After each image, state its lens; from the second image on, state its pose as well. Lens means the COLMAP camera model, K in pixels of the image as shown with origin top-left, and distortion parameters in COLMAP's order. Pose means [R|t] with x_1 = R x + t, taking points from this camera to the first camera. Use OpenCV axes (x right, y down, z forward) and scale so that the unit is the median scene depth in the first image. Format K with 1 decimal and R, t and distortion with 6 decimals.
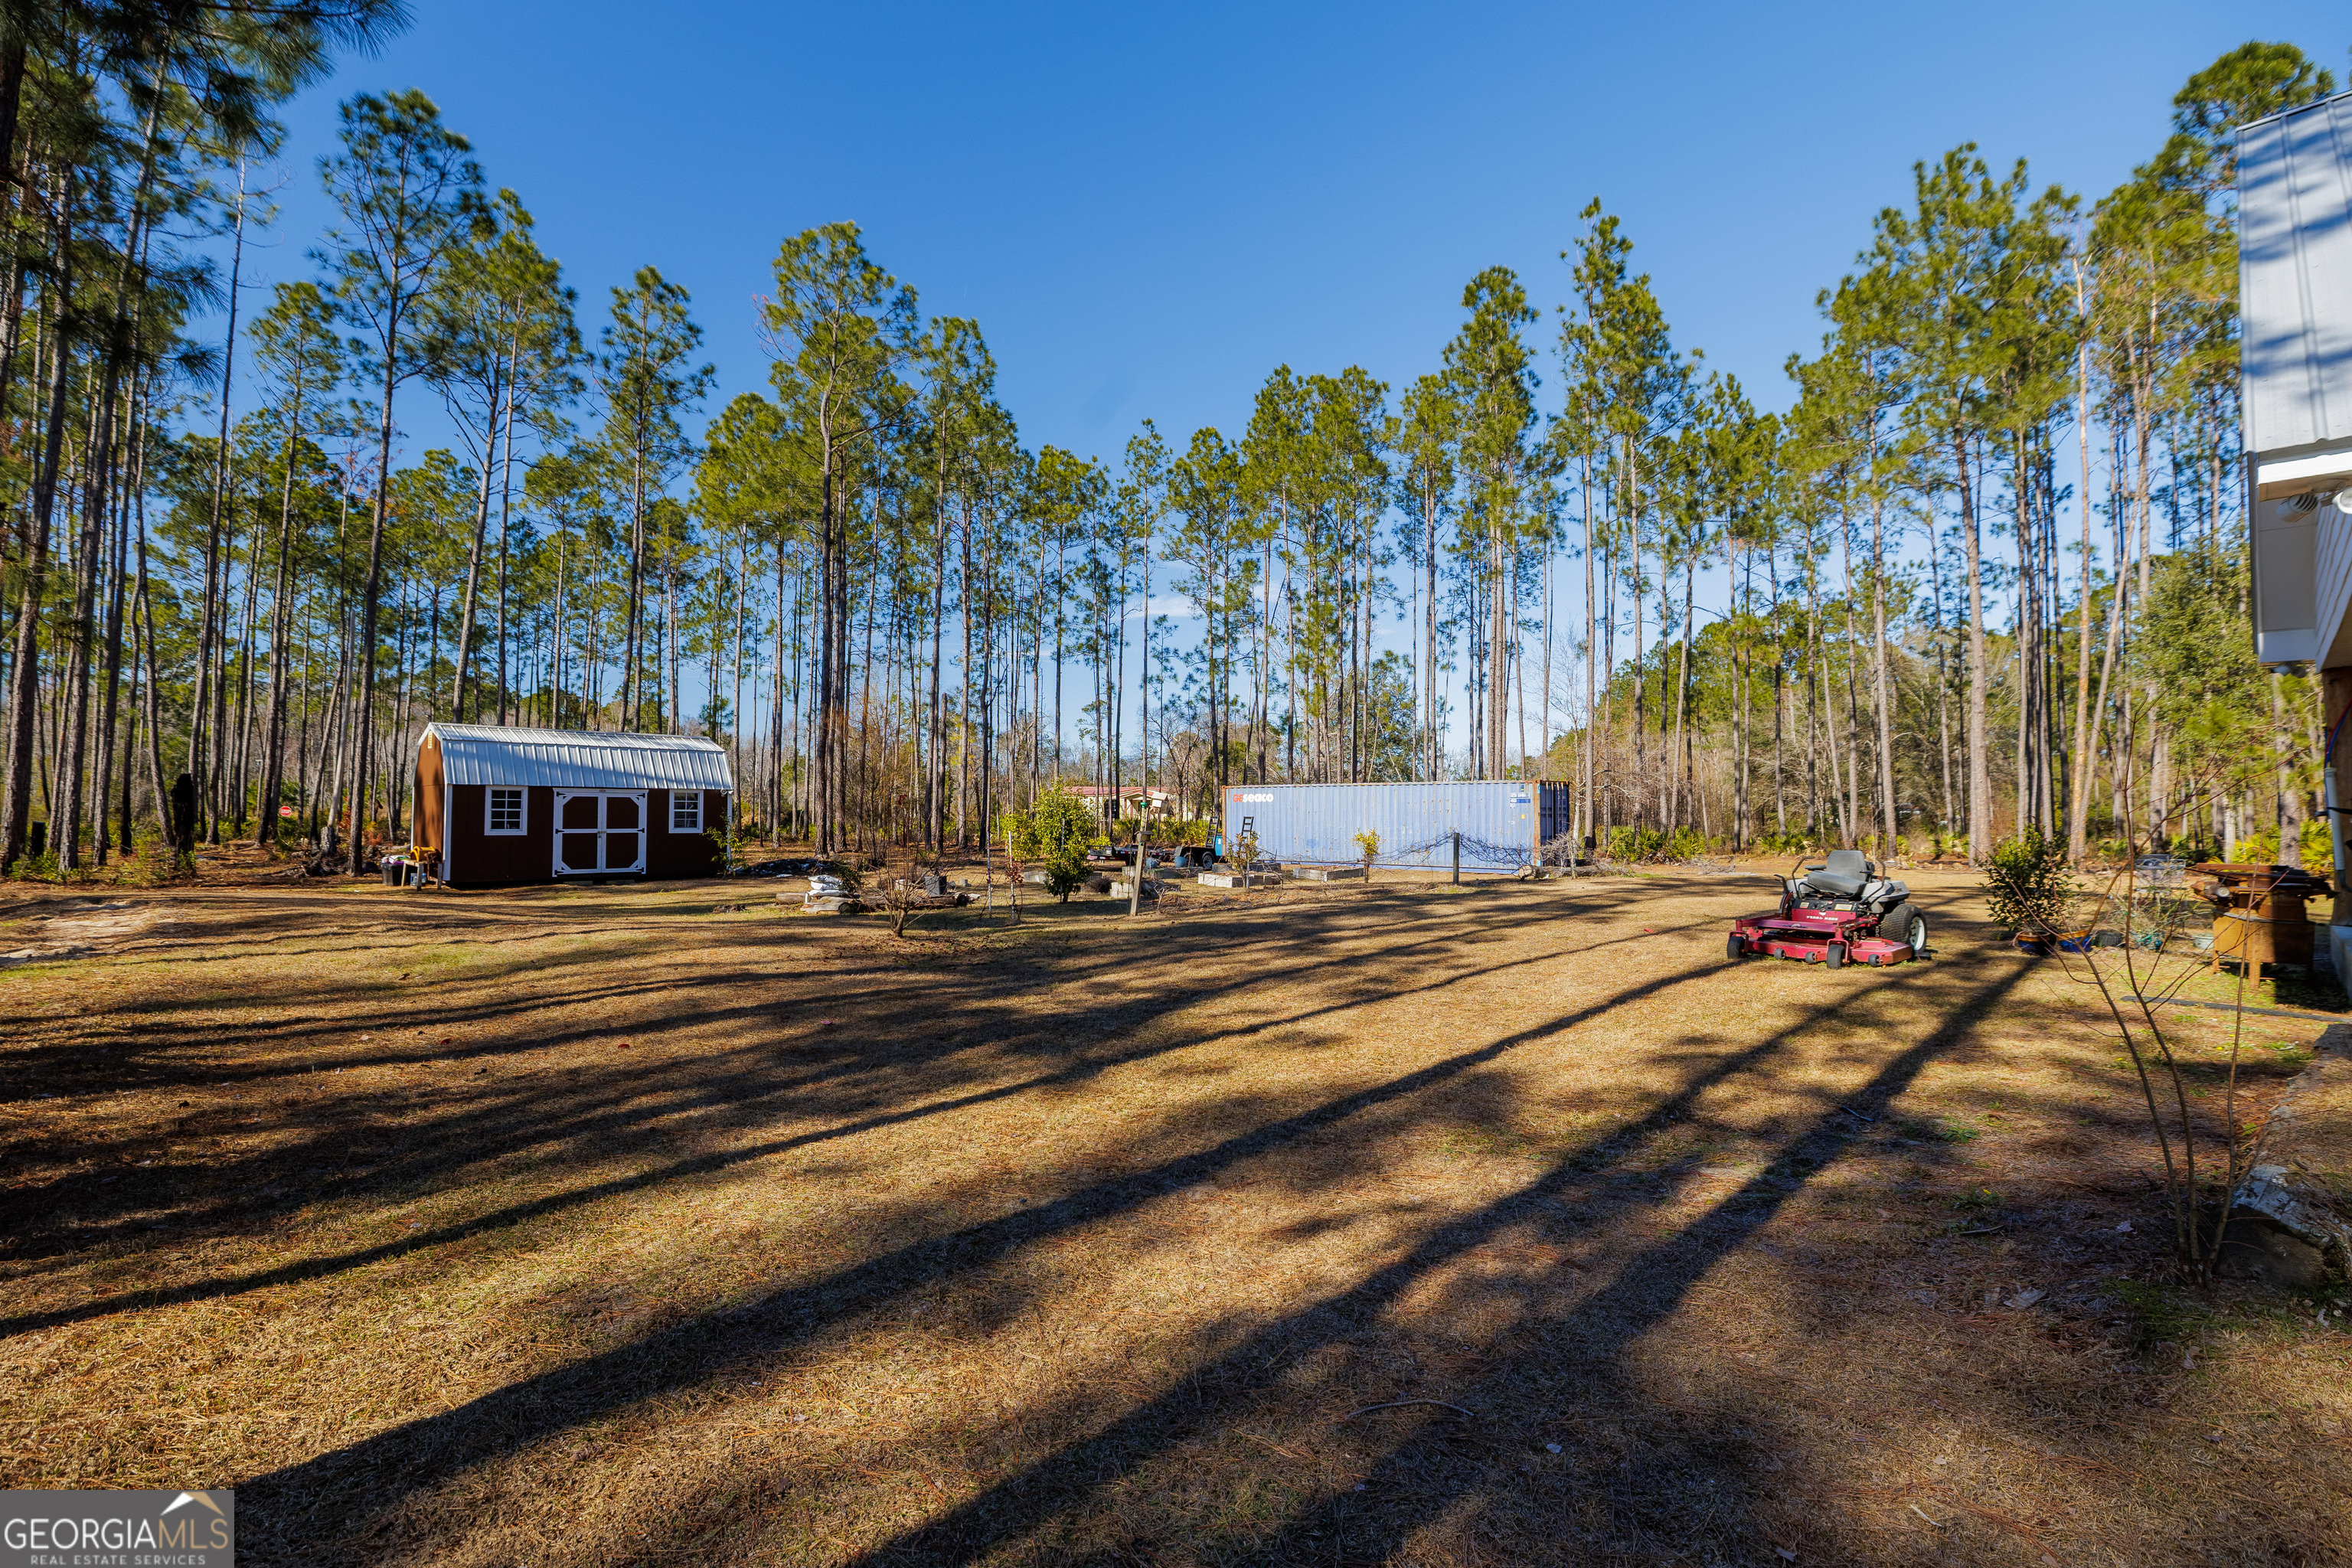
lens RADIAL K [[1049.0, 0, 1177.3], [0, 1049.0, 780.8], [0, 0, 1]] dist [-0.012764, 0.000480]
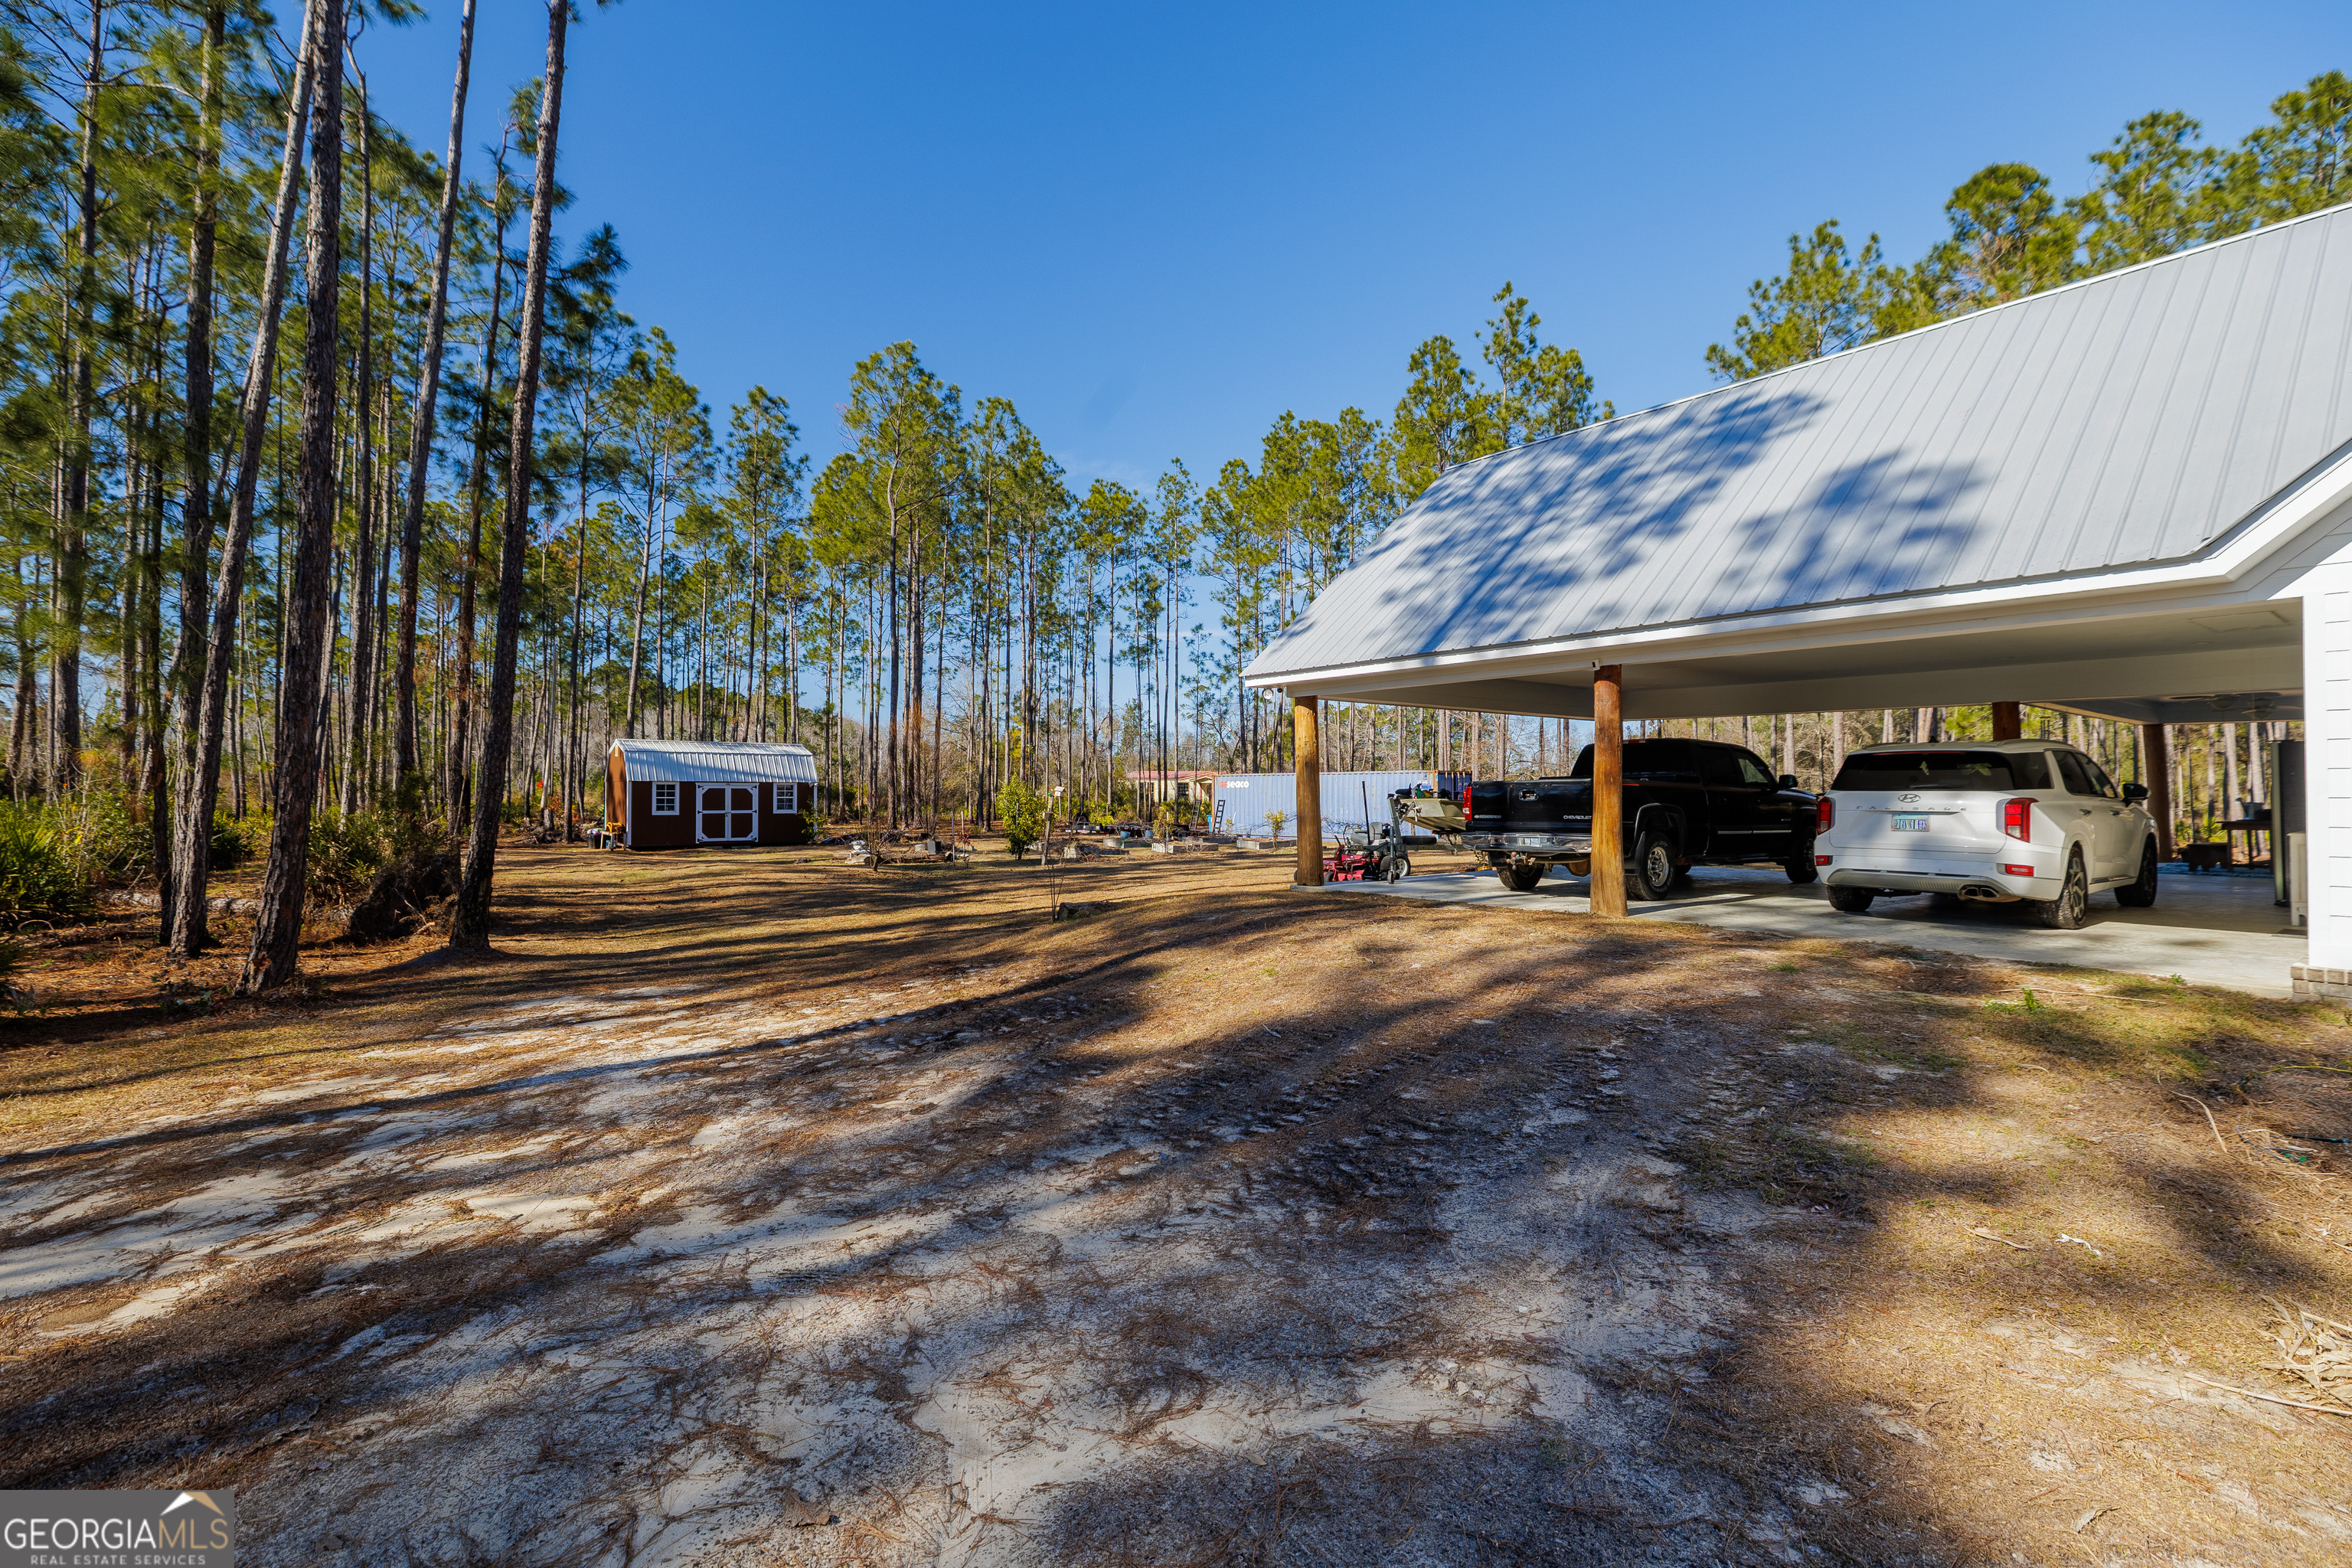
lens RADIAL K [[1049.0, 0, 1177.1], [0, 1049.0, 790.8], [0, 0, 1]] dist [-0.012764, 0.000480]
pose [[0.993256, -0.002771, -0.115907, 0.130080], [0.005992, 0.999605, 0.027454, -0.009488], [0.115785, -0.027964, 0.992881, -0.202608]]
